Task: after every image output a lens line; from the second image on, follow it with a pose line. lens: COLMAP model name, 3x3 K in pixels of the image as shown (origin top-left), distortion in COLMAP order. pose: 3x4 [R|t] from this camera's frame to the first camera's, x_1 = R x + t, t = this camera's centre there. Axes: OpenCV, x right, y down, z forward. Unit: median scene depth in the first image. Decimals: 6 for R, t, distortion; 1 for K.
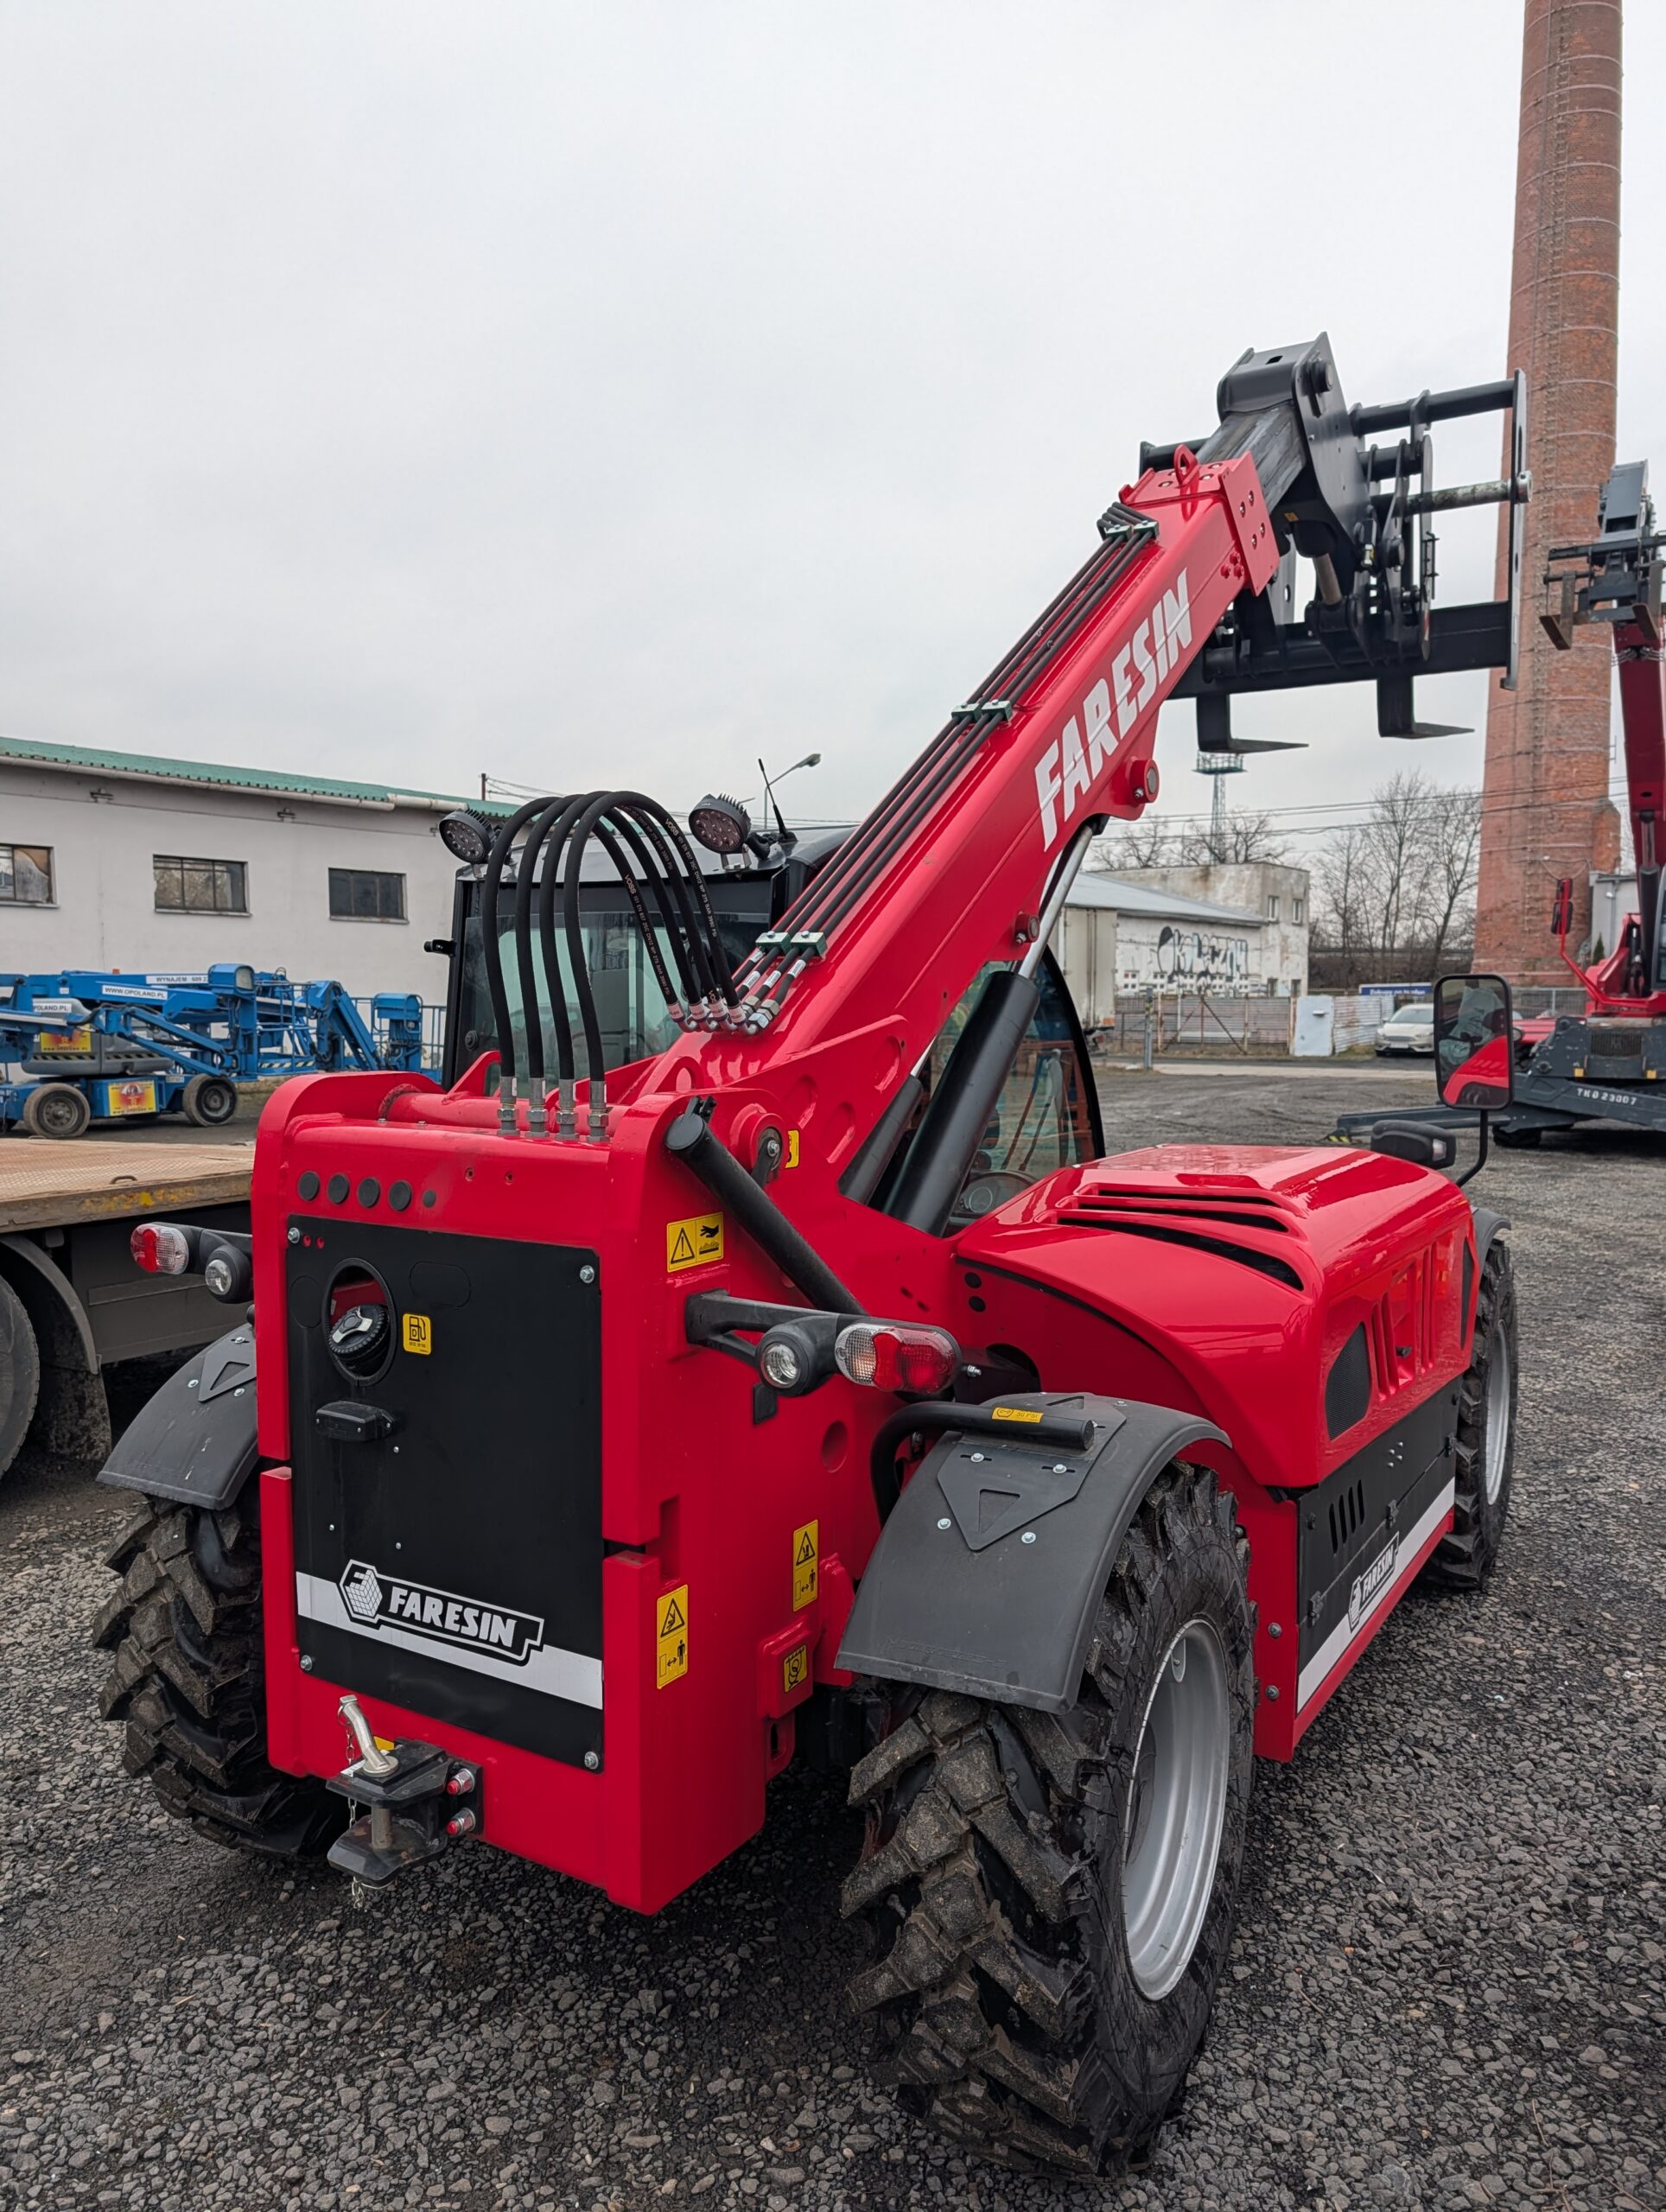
lens RADIAL K [[1573.4, 0, 833.4], [0, 1573.4, 1119.8], [0, 0, 1]] dist [0.037891, -0.030846]
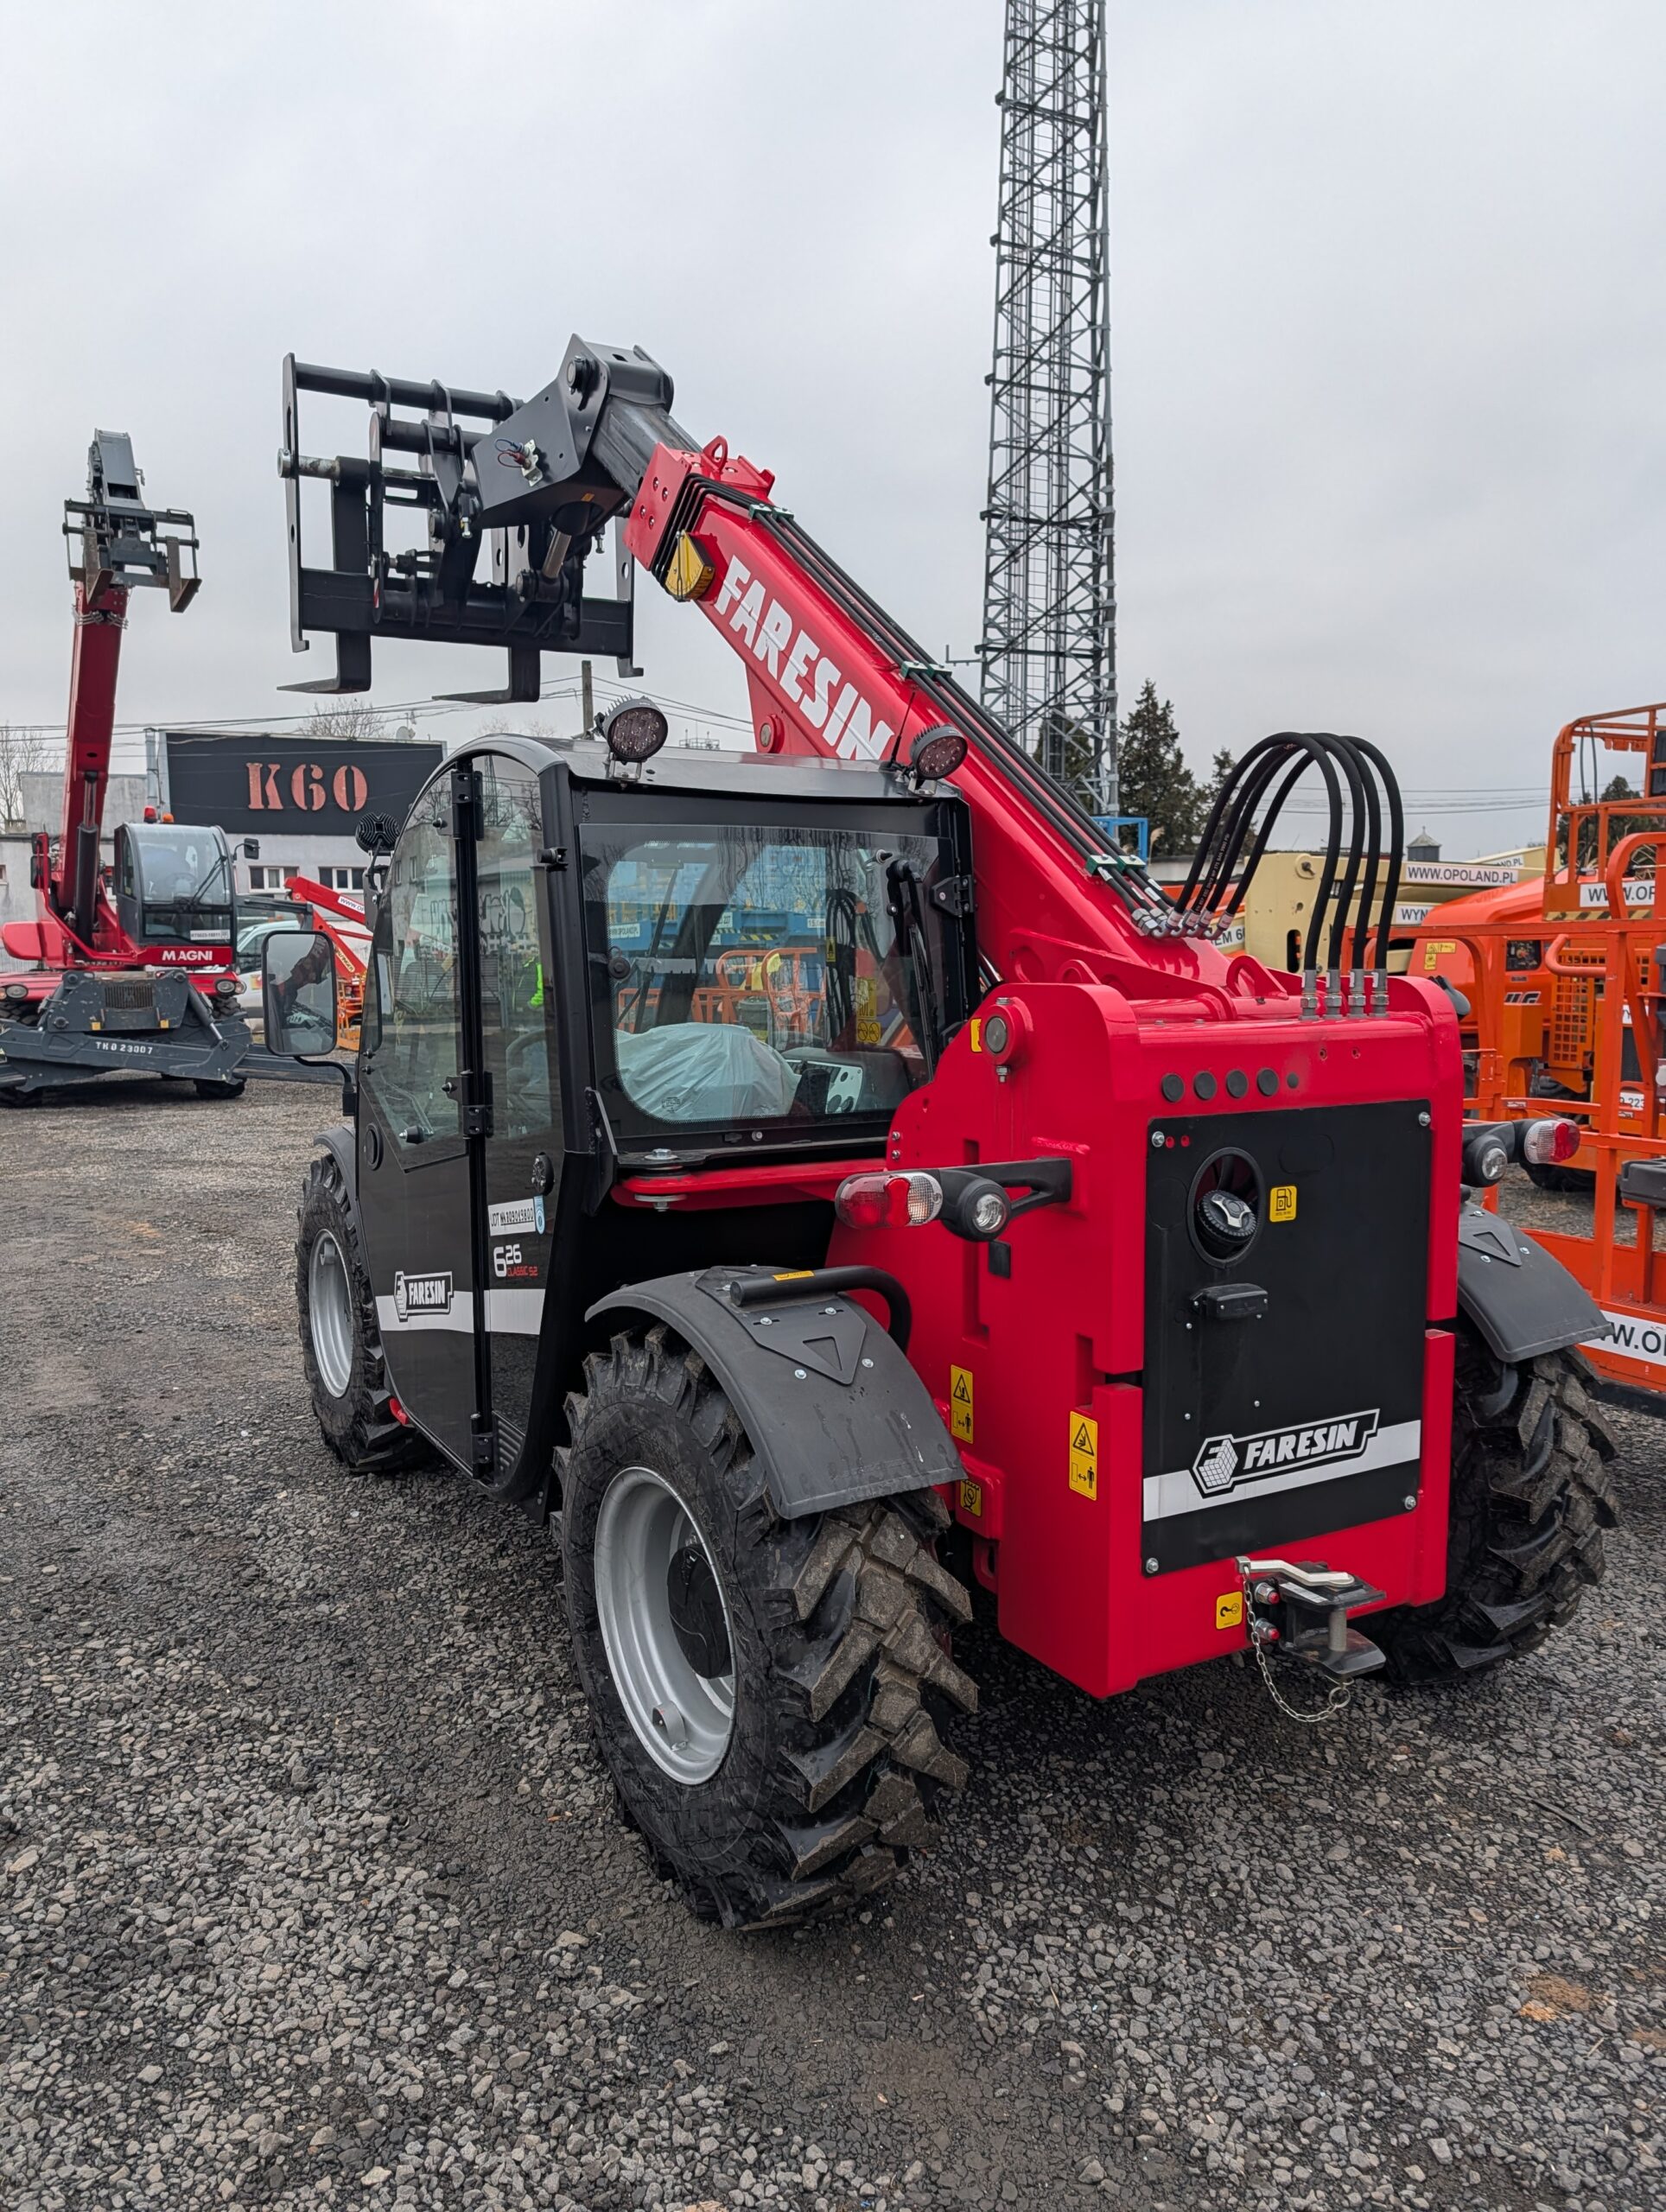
lens RADIAL K [[1573.4, 0, 830.1], [0, 1573.4, 1093.0], [0, 0, 1]] dist [0.037891, -0.030846]
pose [[0.488747, -0.089323, 0.867841, -1.328982], [0.083579, 0.994963, 0.055338, -0.030134], [-0.868413, 0.045487, 0.493751, 0.694006]]
